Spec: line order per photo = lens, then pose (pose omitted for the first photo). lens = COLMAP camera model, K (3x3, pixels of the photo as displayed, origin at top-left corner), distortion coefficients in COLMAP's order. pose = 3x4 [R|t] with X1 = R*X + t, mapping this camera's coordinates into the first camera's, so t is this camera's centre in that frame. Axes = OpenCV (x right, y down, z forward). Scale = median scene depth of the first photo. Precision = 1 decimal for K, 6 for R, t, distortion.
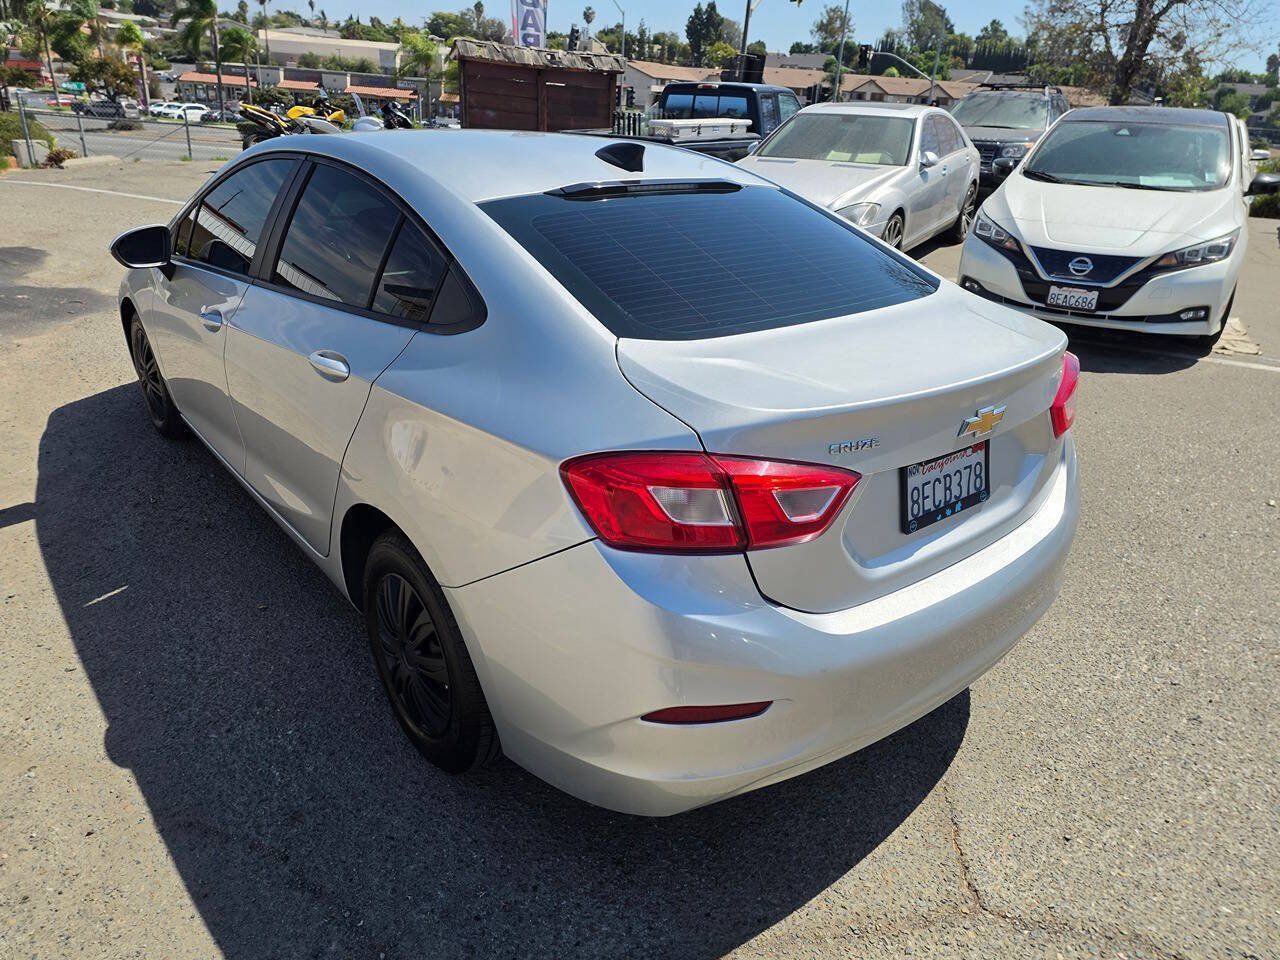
lens RADIAL K [[845.0, 0, 648.5], [0, 845.0, 470.1], [0, 0, 1]] dist [0.101240, -0.103367]
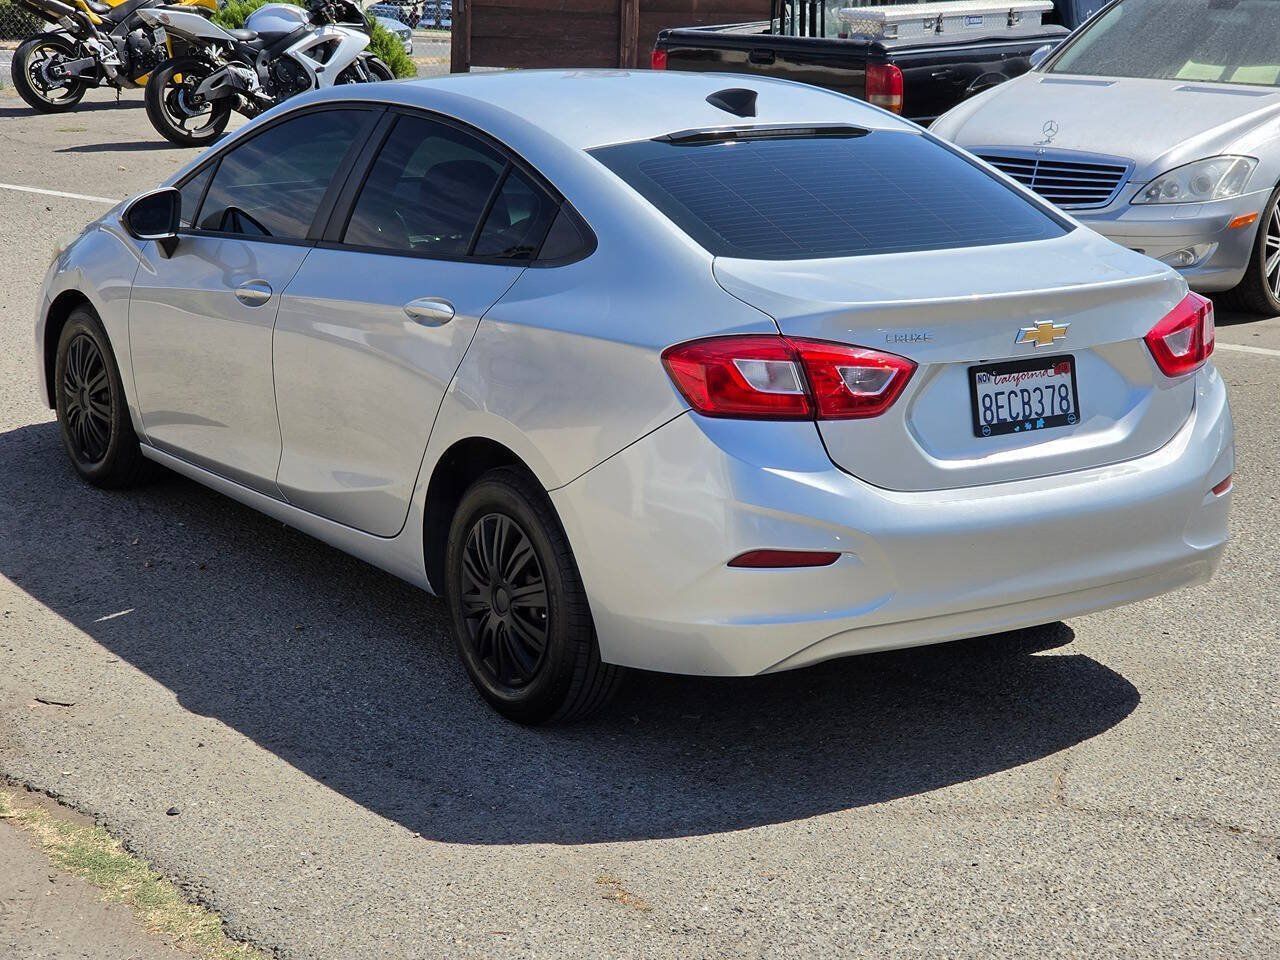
lens RADIAL K [[2416.4, 0, 676.3], [0, 2416.4, 474.4], [0, 0, 1]] dist [-0.249083, 2.146635]
pose [[0.995693, 0.002981, -0.092668, 0.183032], [-0.019292, 0.984268, -0.175626, 0.600183], [0.090686, 0.176658, 0.980086, -1.823206]]
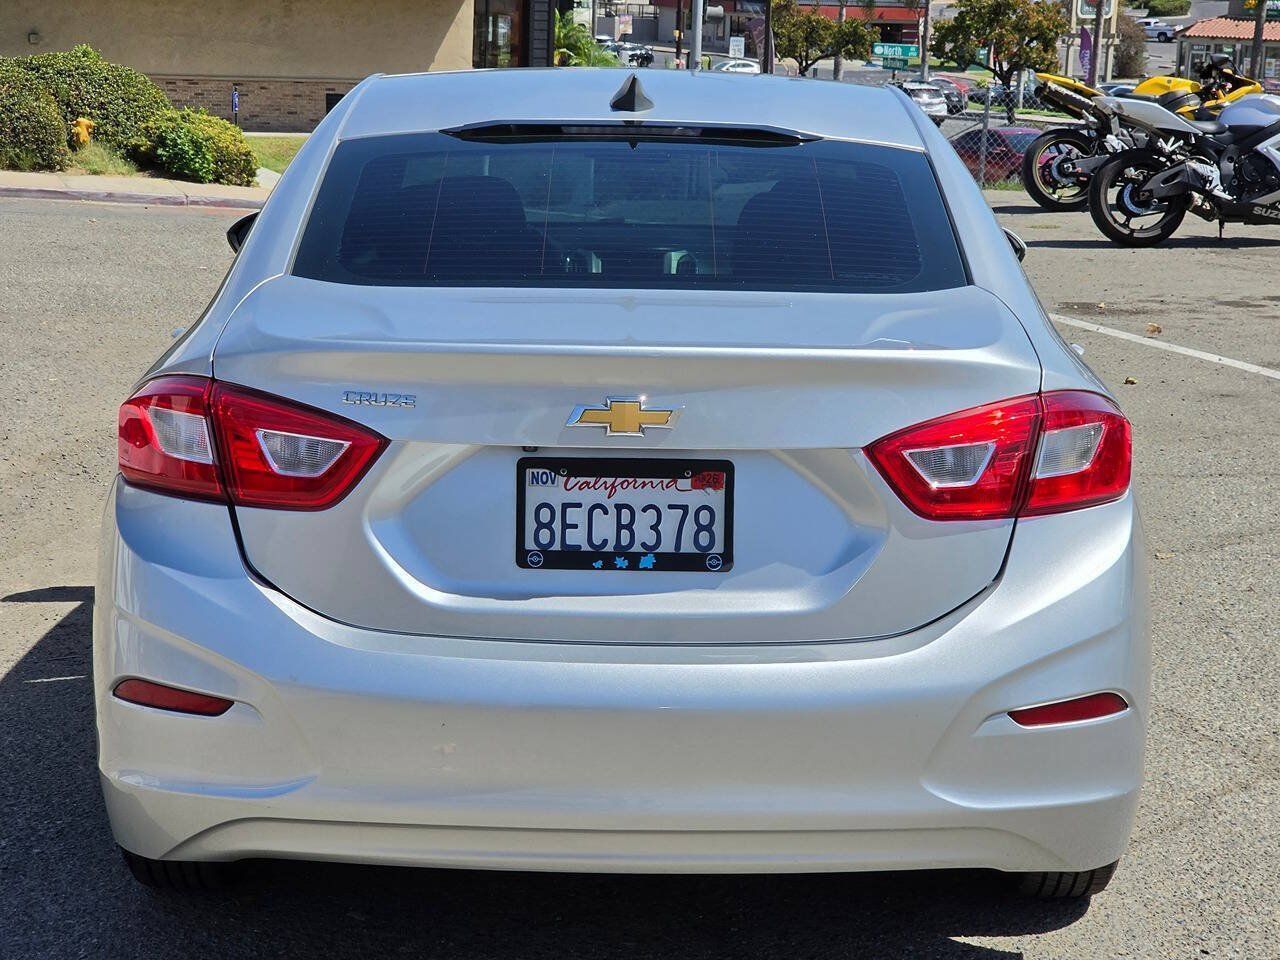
lens RADIAL K [[2430.3, 0, 634.7], [0, 2430.3, 483.6], [0, 0, 1]] dist [-0.226625, 1.769431]
pose [[0.774052, 0.098675, -0.625385, 1.456099], [-0.243136, 0.958368, -0.149721, 0.257124], [0.584575, 0.267945, 0.765818, -0.443502]]
